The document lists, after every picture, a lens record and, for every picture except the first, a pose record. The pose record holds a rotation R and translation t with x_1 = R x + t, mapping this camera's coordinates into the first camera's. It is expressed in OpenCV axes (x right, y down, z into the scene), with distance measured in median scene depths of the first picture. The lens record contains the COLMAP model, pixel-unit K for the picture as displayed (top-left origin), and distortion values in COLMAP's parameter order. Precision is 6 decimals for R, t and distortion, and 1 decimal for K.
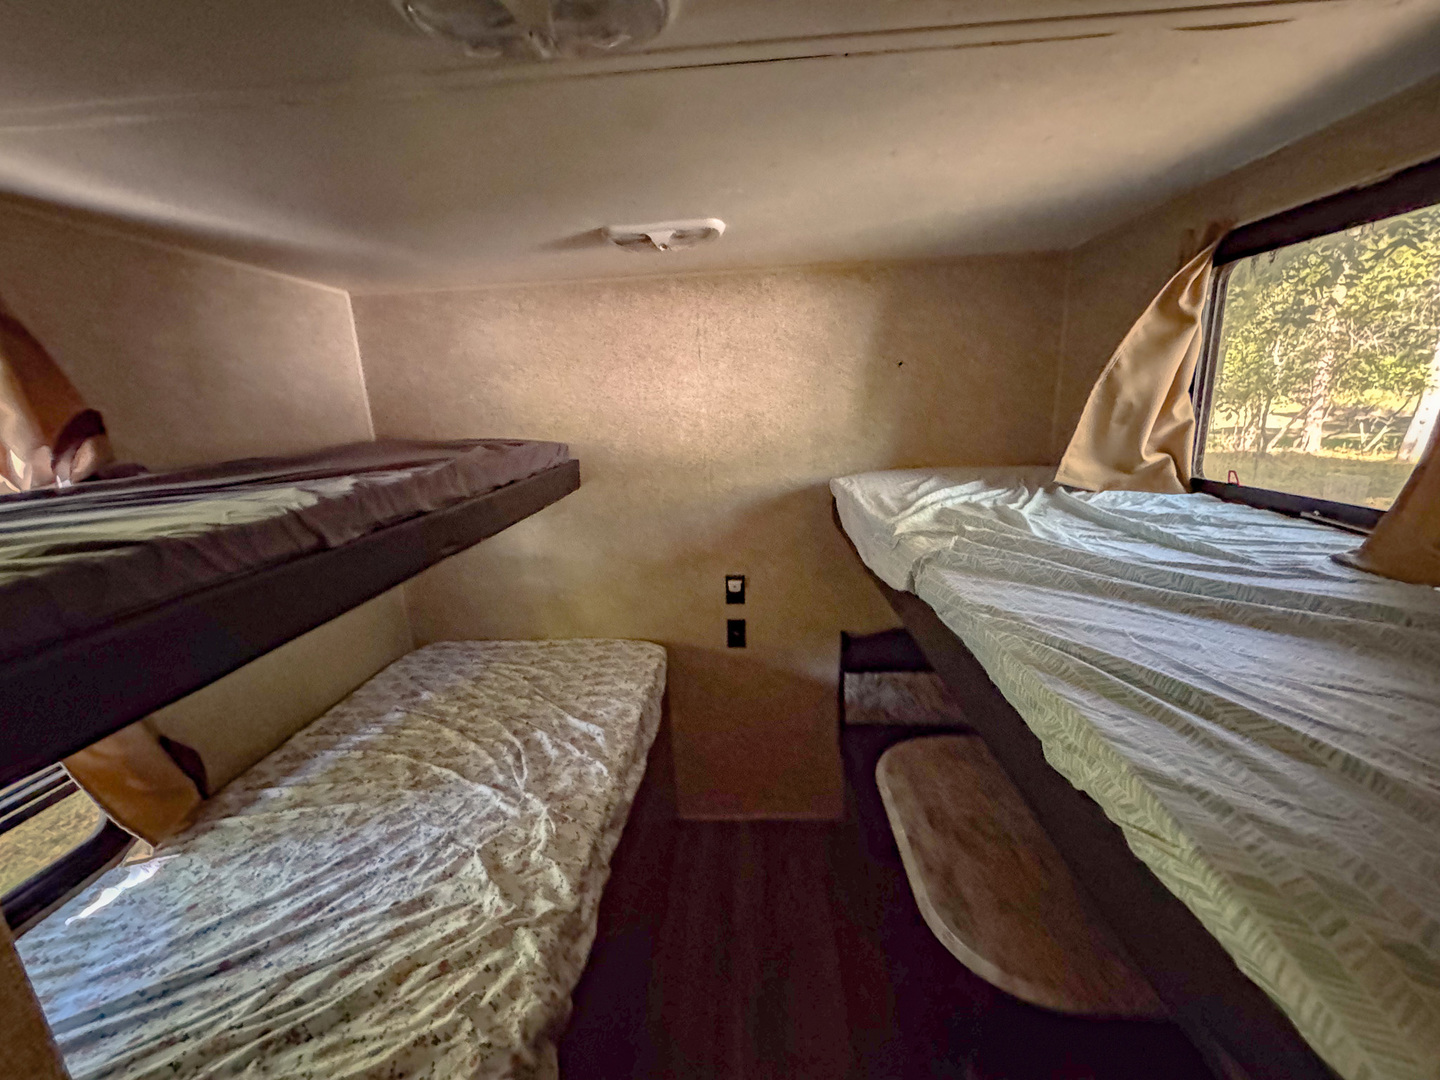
lens RADIAL K [[576.7, 0, 719.0], [0, 576.7, 540.7], [0, 0, 1]] dist [-0.002980, 0.000189]
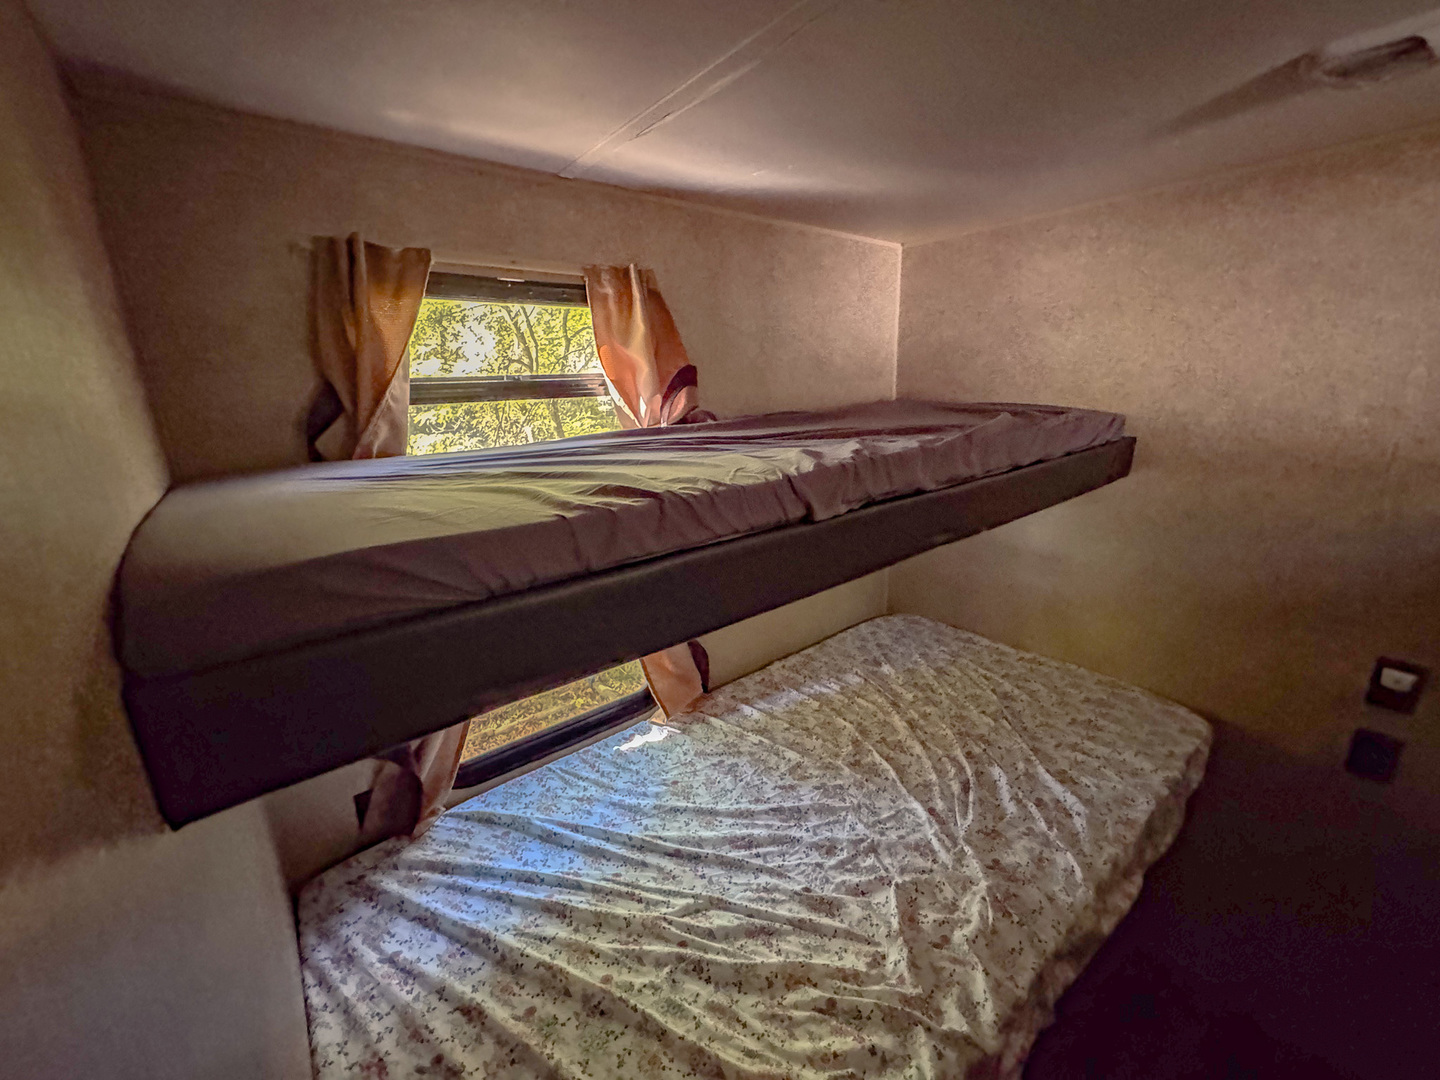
lens RADIAL K [[576.7, 0, 719.1], [0, 576.7, 539.7], [0, 0, 1]] dist [-0.002980, 0.000189]
pose [[0.674972, 0.213786, -0.706193, -0.076342], [-0.168811, 0.976462, 0.134258, -0.029728], [0.718273, 0.028593, 0.695173, 0.149890]]
